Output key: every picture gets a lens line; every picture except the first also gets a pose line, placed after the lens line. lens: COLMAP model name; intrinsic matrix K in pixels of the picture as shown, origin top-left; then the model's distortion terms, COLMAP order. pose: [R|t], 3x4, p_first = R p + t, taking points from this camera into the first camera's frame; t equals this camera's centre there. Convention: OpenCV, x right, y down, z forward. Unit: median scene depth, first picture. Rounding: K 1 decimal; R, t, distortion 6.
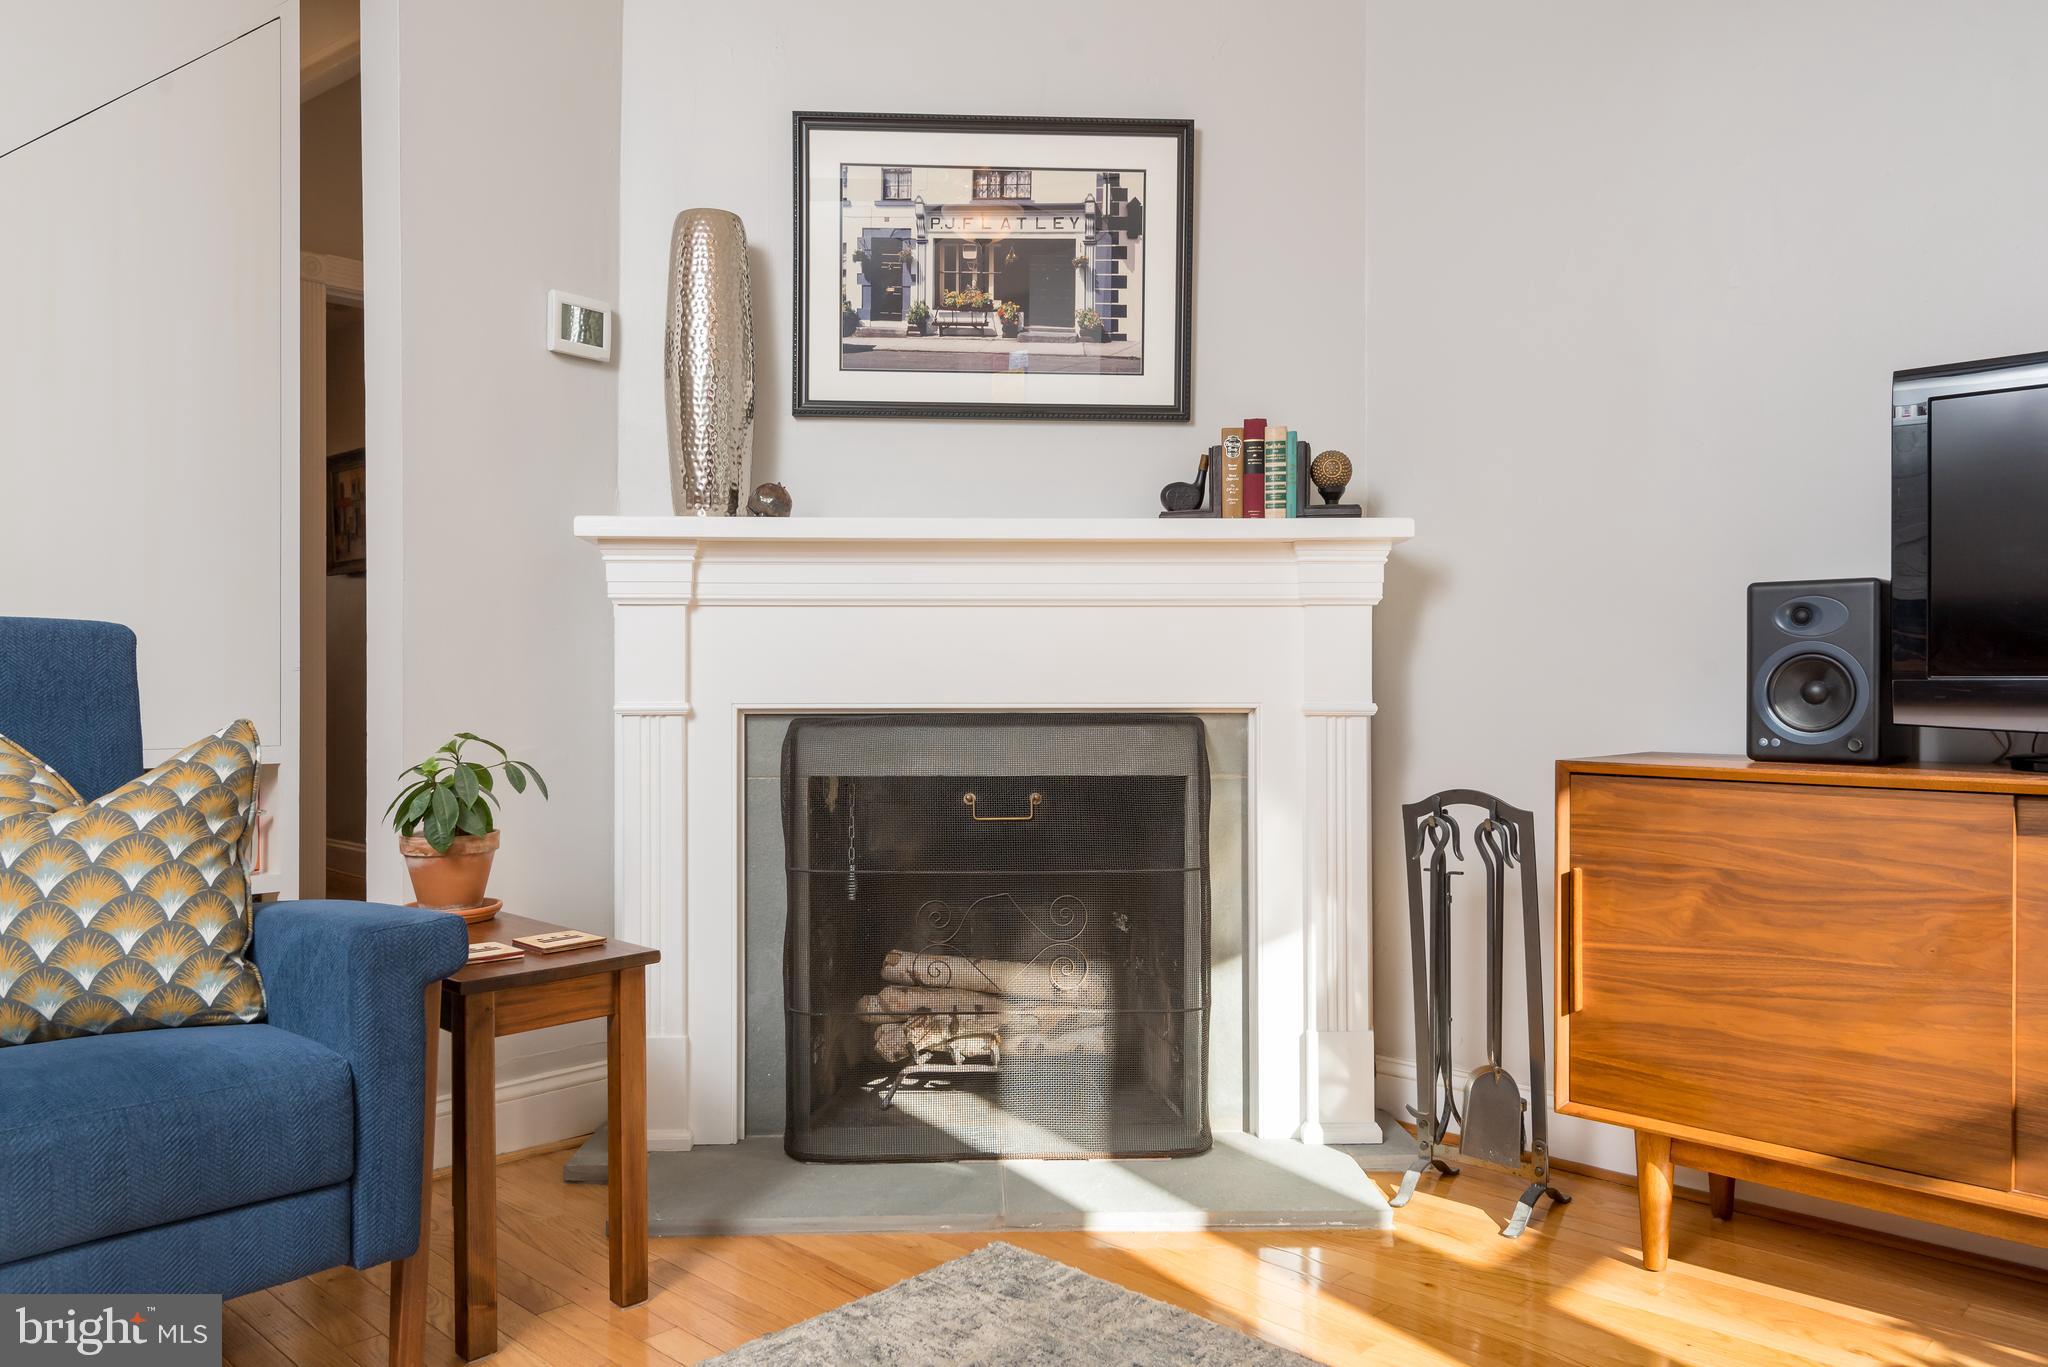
lens RADIAL K [[1416.8, 0, 1013.8], [0, 1416.8, 695.5], [0, 0, 1]] dist [0.010675, -0.001545]
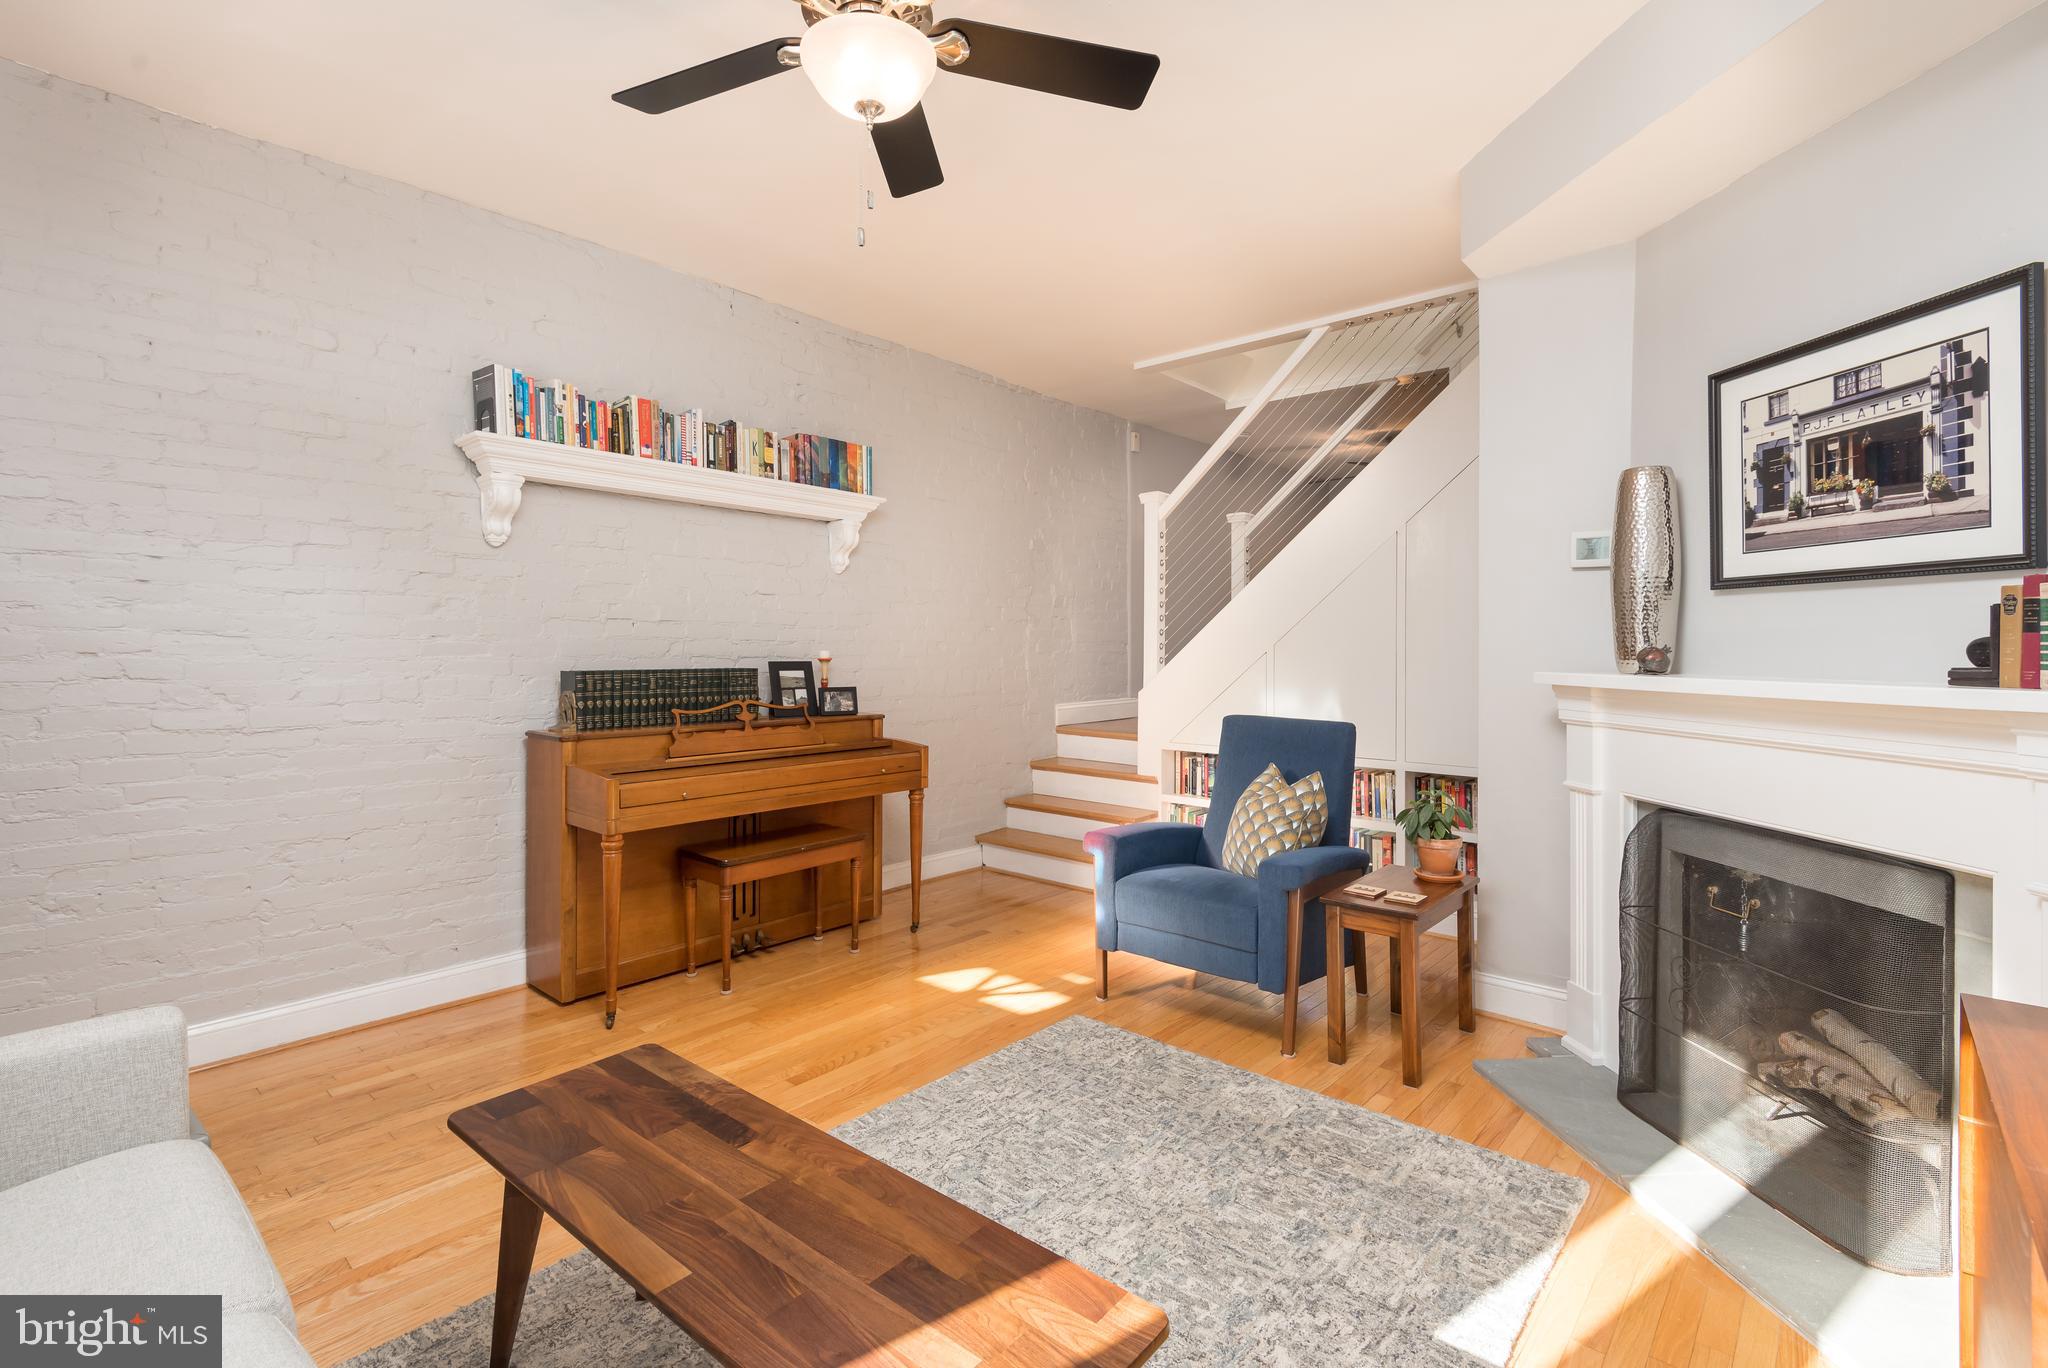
lens RADIAL K [[960.1, 0, 1020.6], [0, 960.1, 641.9], [0, 0, 1]] dist [-0.001820, -0.000970]
pose [[0.032990, -0.001782, -0.999454, 0.771649], [-0.005603, 0.999982, -0.001967, -0.140648], [0.999440, 0.005665, 0.032979, 0.285768]]
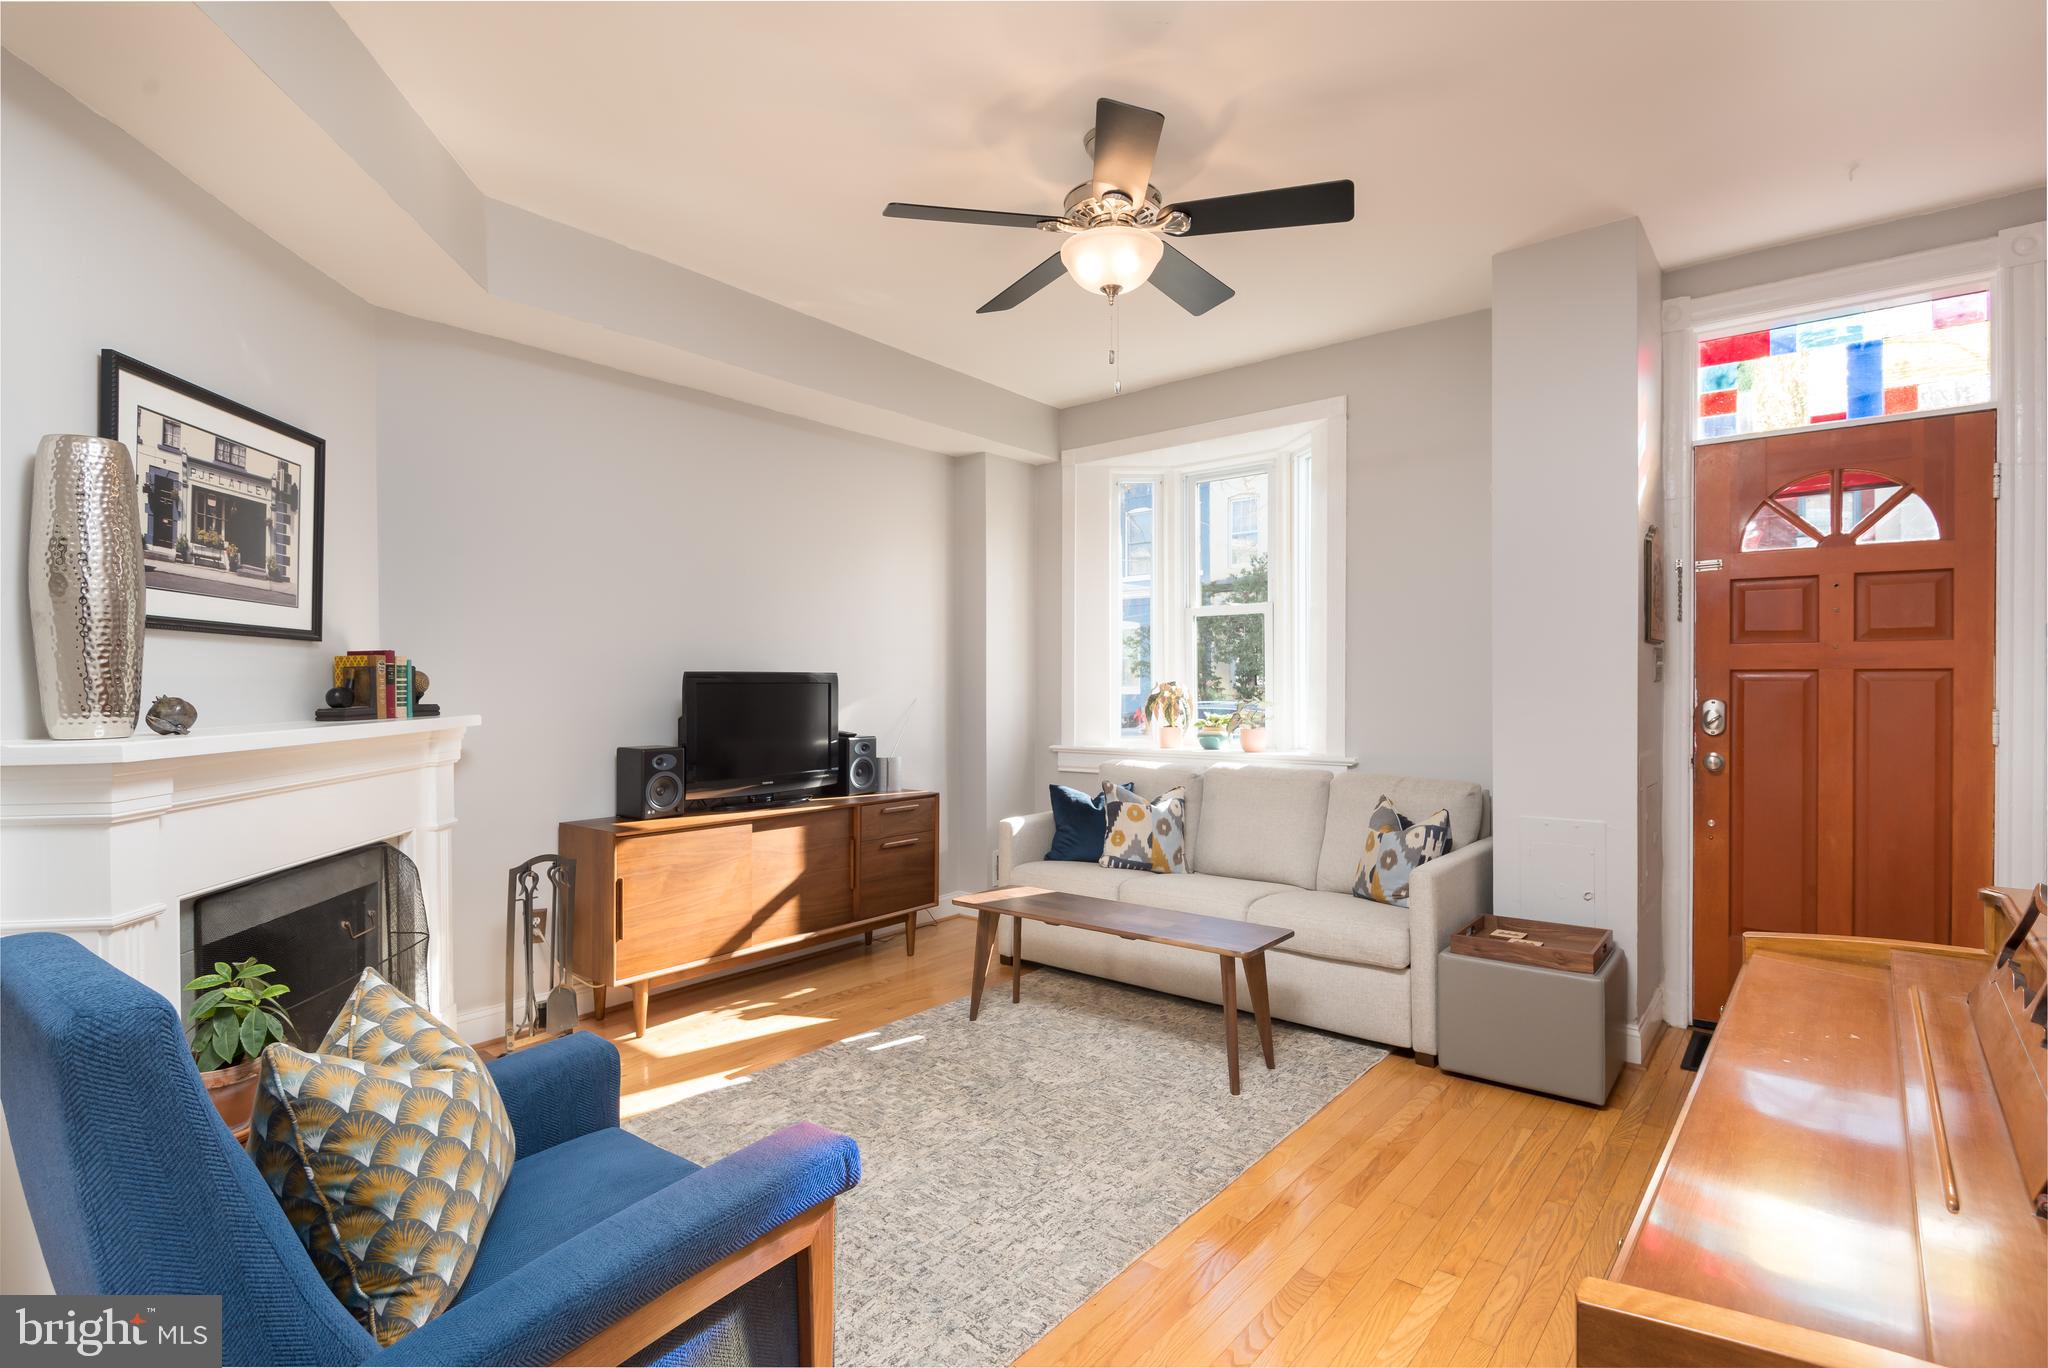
lens RADIAL K [[963.6, 0, 1024.0], [0, 963.6, 684.0], [0, 0, 1]] dist [-0.017511, -0.000099]
pose [[-0.076481, -0.000994, 0.997071, -0.933948], [0.012414, 0.999921, 0.001949, -0.145616], [-0.996994, 0.012527, -0.076463, 0.356665]]
